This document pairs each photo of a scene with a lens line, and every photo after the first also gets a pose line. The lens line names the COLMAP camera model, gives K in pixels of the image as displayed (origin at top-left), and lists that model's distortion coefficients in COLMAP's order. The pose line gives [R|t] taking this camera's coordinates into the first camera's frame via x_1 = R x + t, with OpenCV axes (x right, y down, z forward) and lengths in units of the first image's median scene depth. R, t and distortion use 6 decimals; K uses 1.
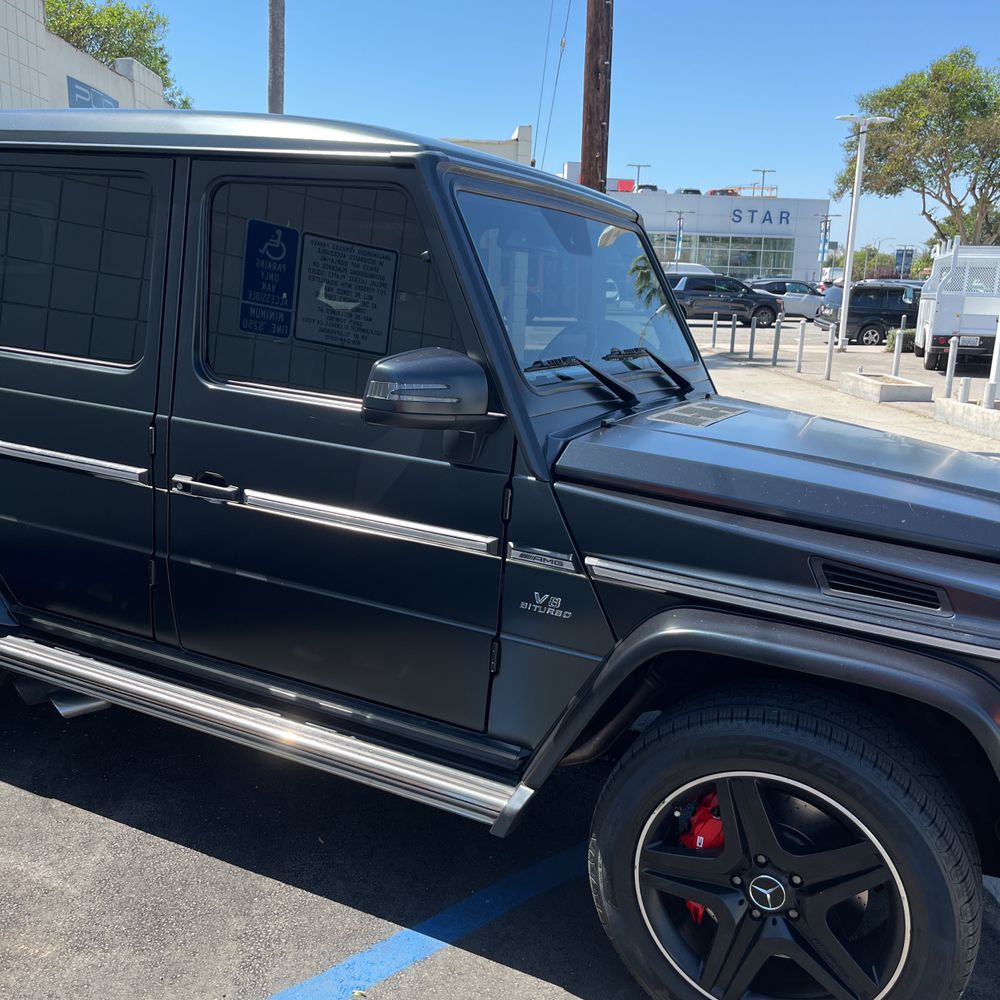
lens RADIAL K [[1020.9, 0, 499.5], [0, 1020.9, 494.6], [0, 0, 1]] dist [0.049677, -0.046724]
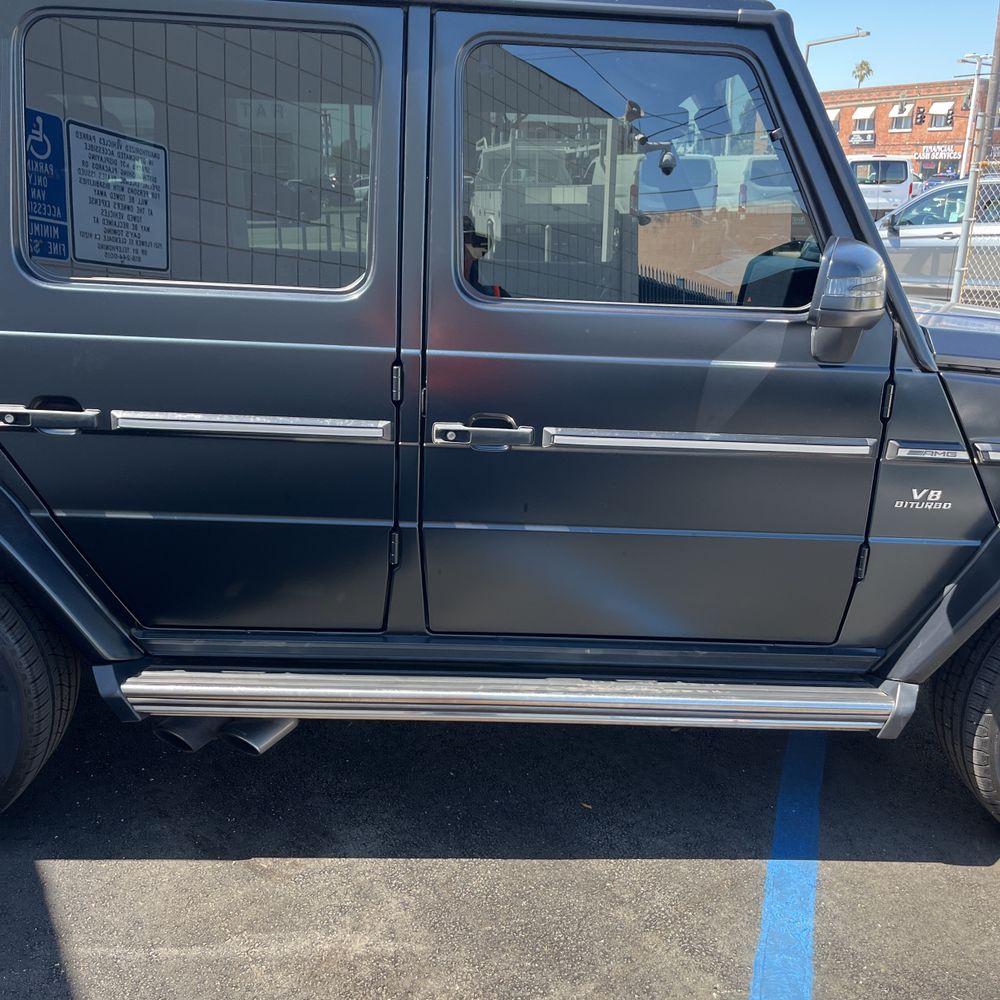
lens RADIAL K [[1020.9, 0, 499.5], [0, 1020.9, 494.6], [0, 0, 1]] dist [0.049677, -0.046724]
pose [[0.882166, -0.158510, 0.443461, -0.642127], [0.119019, 0.986126, 0.115719, -0.050651], [-0.455651, -0.049303, 0.888792, 0.266130]]
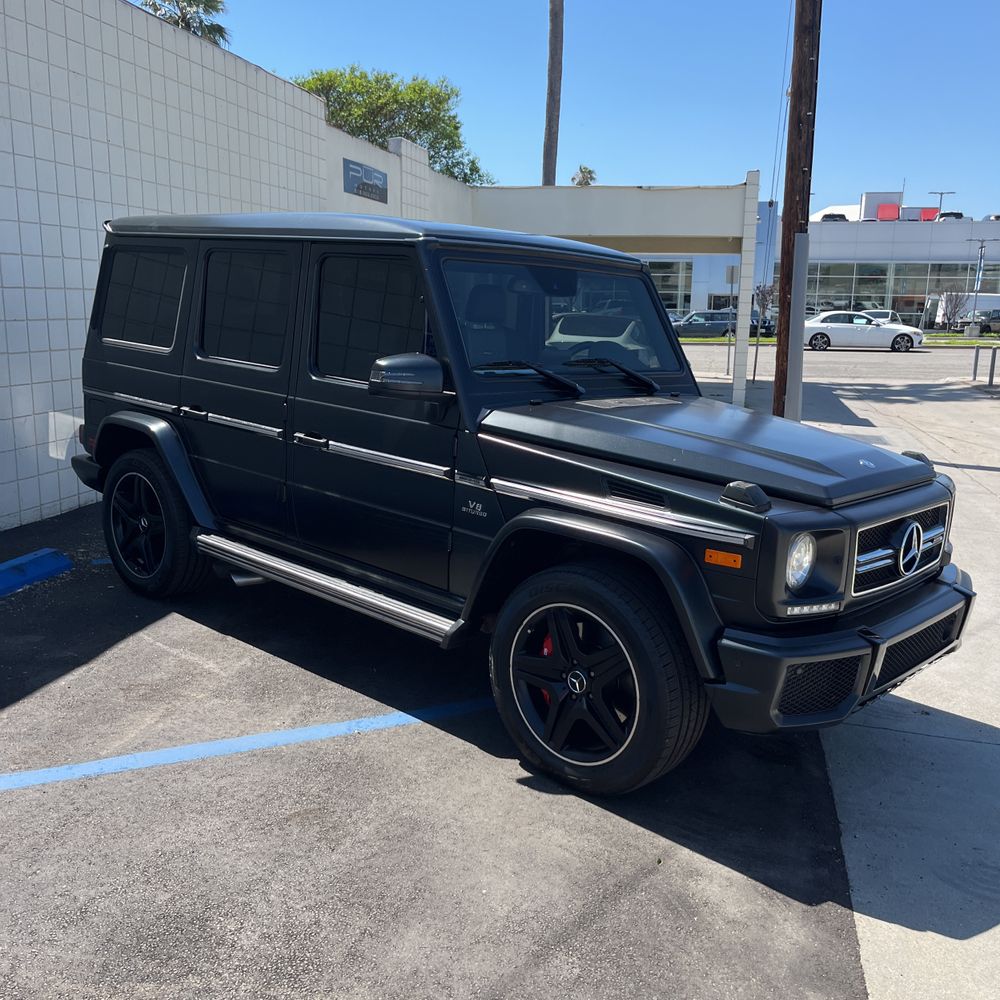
lens RADIAL K [[1014.5, 0, 502.6], [0, 1014.5, 492.4], [0, 0, 1]] dist [0.105994, -0.167403]
pose [[0.960083, 0.038820, -0.277007, 0.465267], [-0.048743, 0.998390, -0.029025, 0.109196], [0.275434, 0.041368, 0.960429, -0.483760]]
